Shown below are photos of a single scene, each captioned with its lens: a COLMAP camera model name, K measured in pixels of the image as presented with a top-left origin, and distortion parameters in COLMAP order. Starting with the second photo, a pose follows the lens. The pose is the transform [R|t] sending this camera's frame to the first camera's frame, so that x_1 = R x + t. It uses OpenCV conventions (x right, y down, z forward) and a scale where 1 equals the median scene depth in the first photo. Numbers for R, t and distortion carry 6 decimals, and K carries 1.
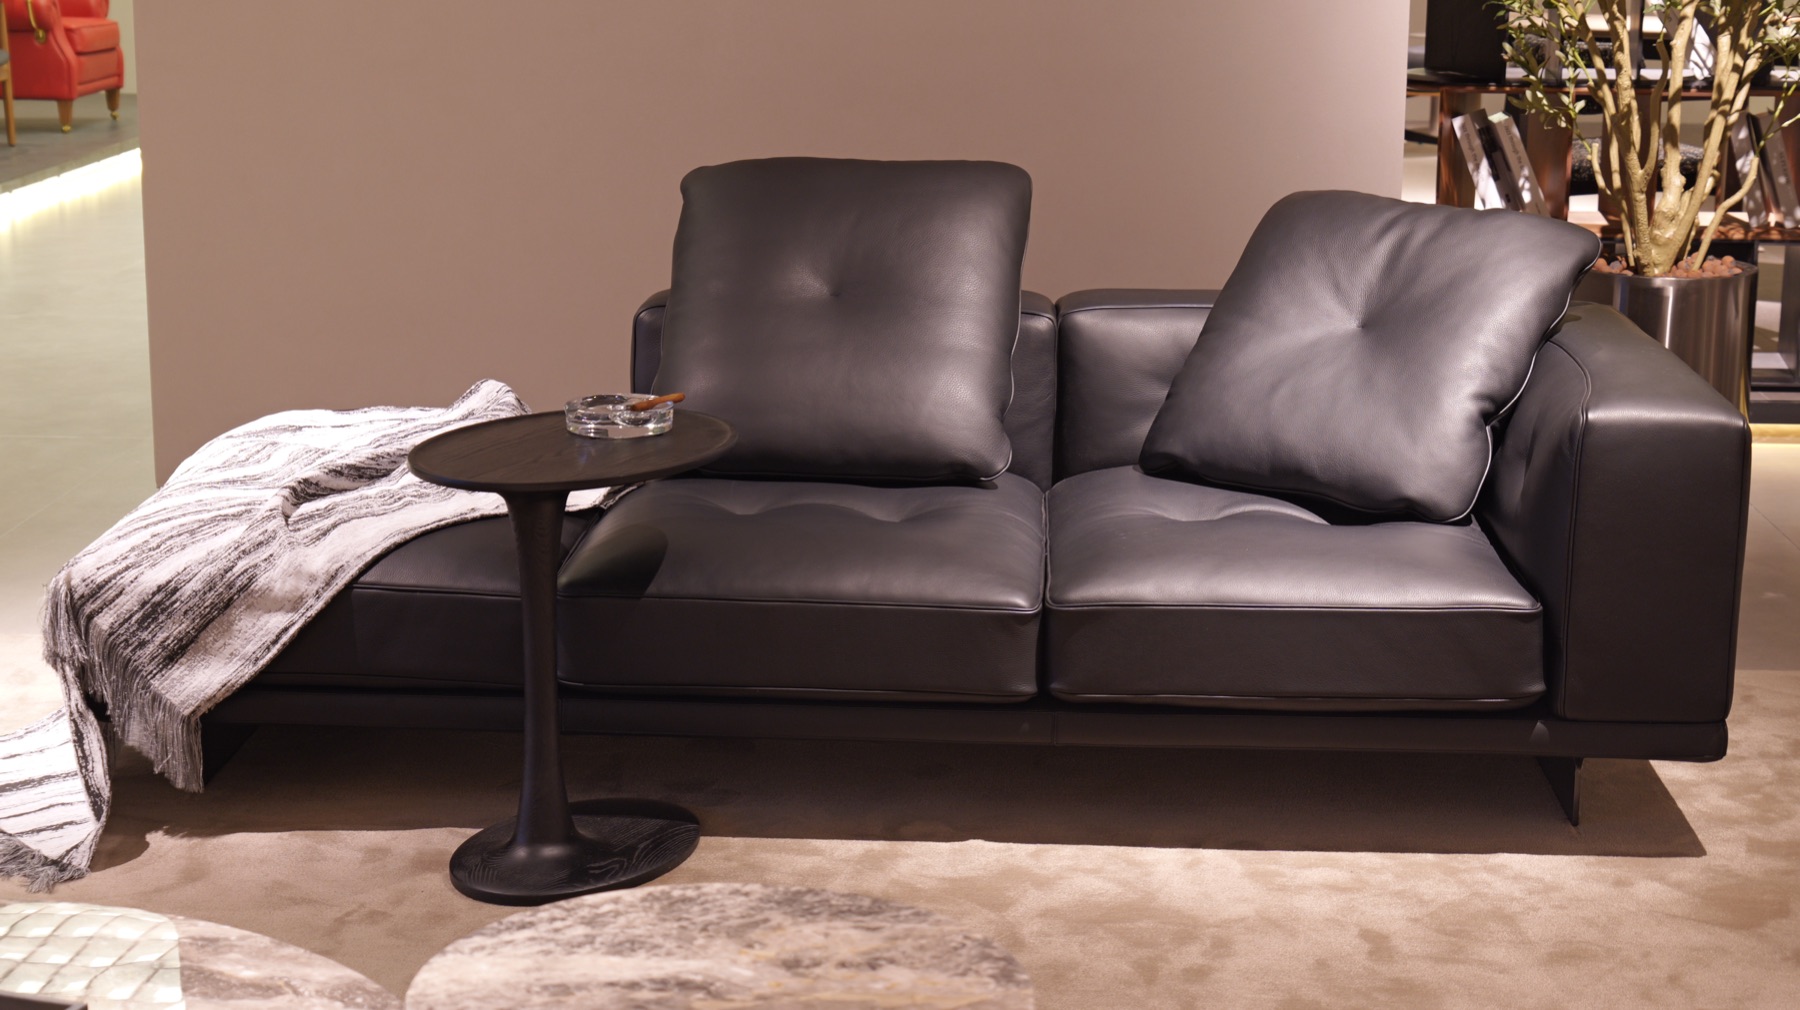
lens RADIAL K [[3042.5, 0, 893.7], [0, 3042.5, 508.8], [0, 0, 1]] dist [0.002978, 0.000000]
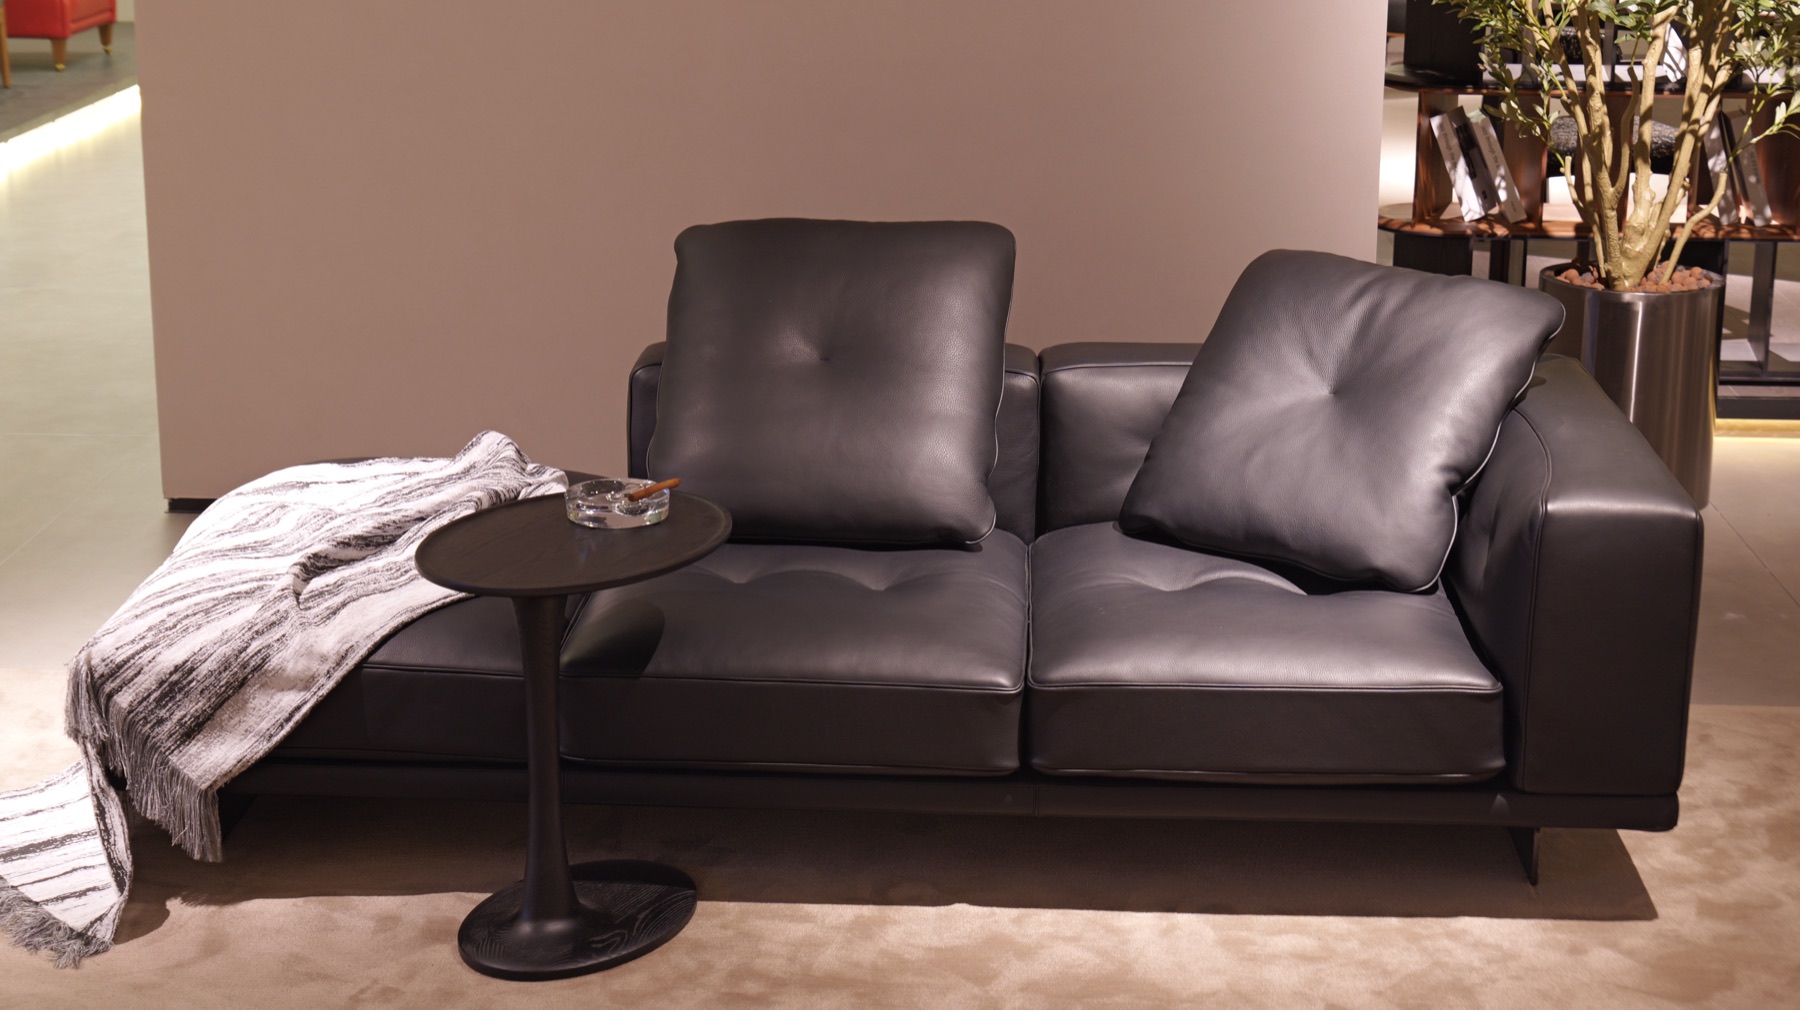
lens RADIAL K [[3042.5, 0, 905.0], [0, 3042.5, 502.7], [0, 0, 1]] dist [0.002978, 0.000000]
pose [[0.999977, -0.001774, 0.006532, 0.001160], [0.001473, 0.998950, 0.045794, -0.077453], [-0.006606, -0.045784, 0.998930, -0.038432]]
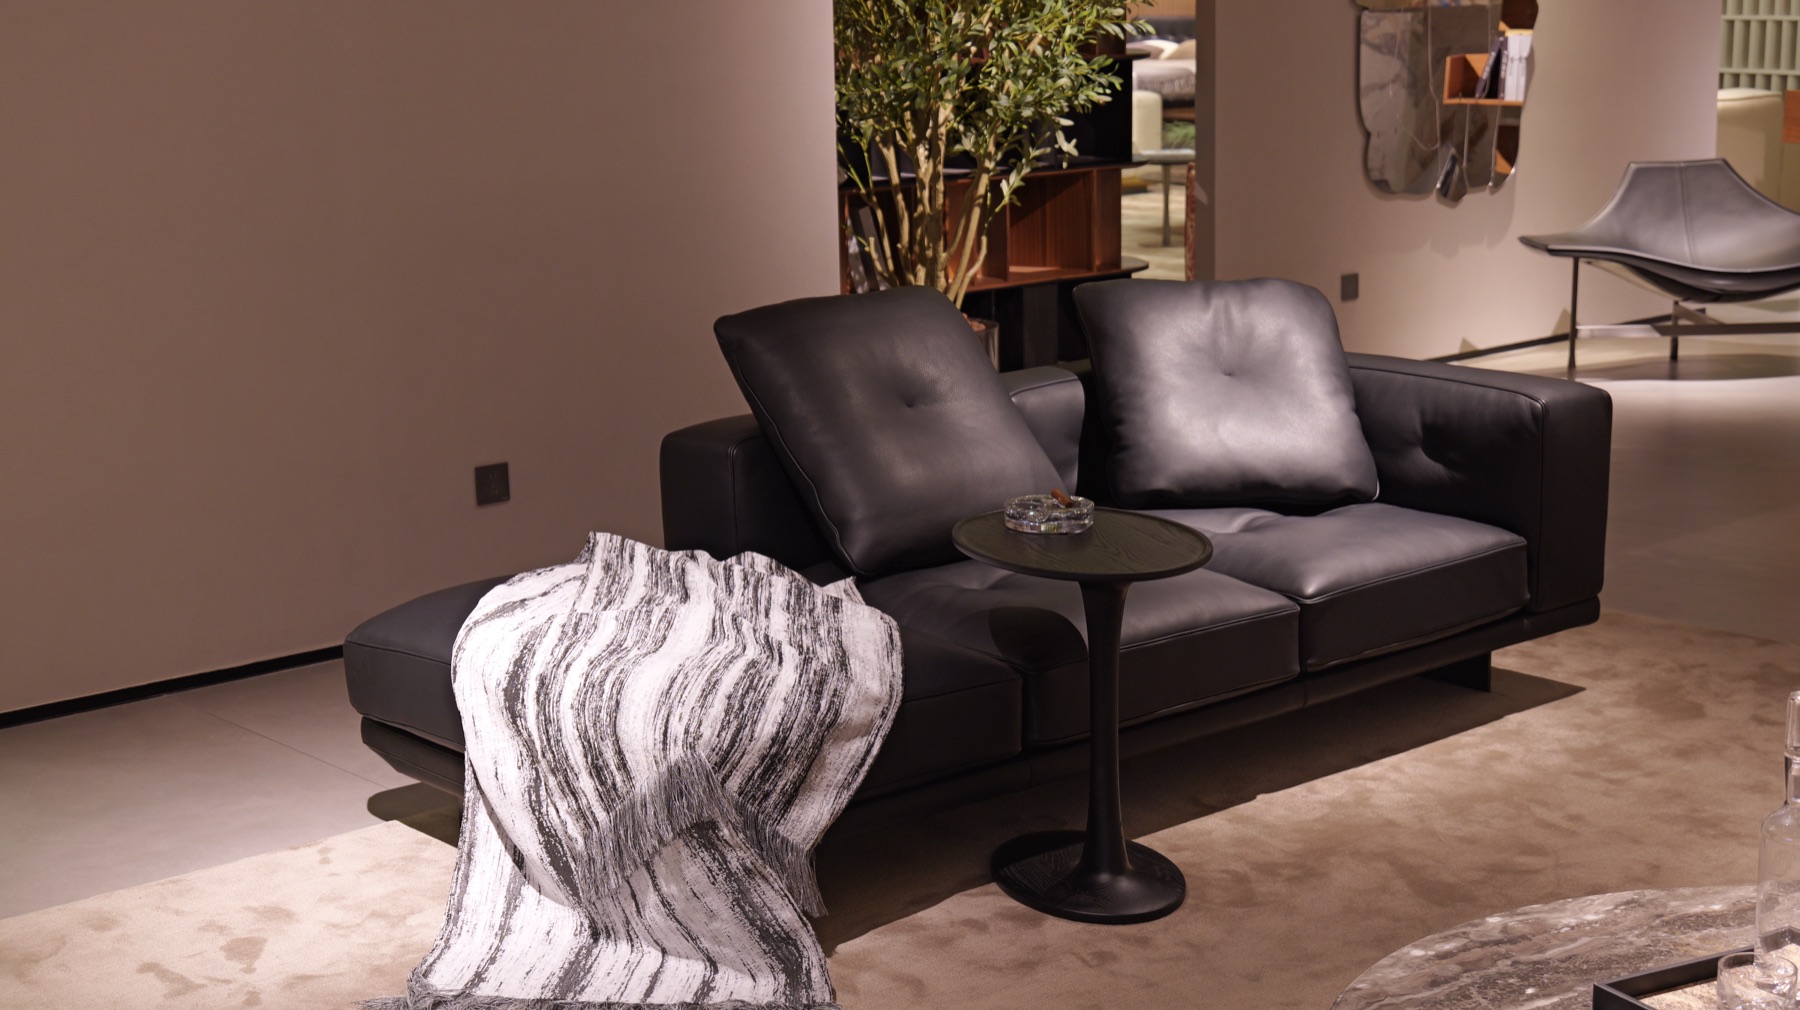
lens RADIAL K [[2696.9, 0, 900.1], [0, 2696.9, 505.5], [0, 0, 1]] dist [-0.118007, 0.000000]
pose [[0.713646, -0.159183, 0.682180, -0.843885], [0.174203, 0.983574, 0.047274, -0.092829], [-0.678500, 0.085101, 0.729654, 0.265043]]
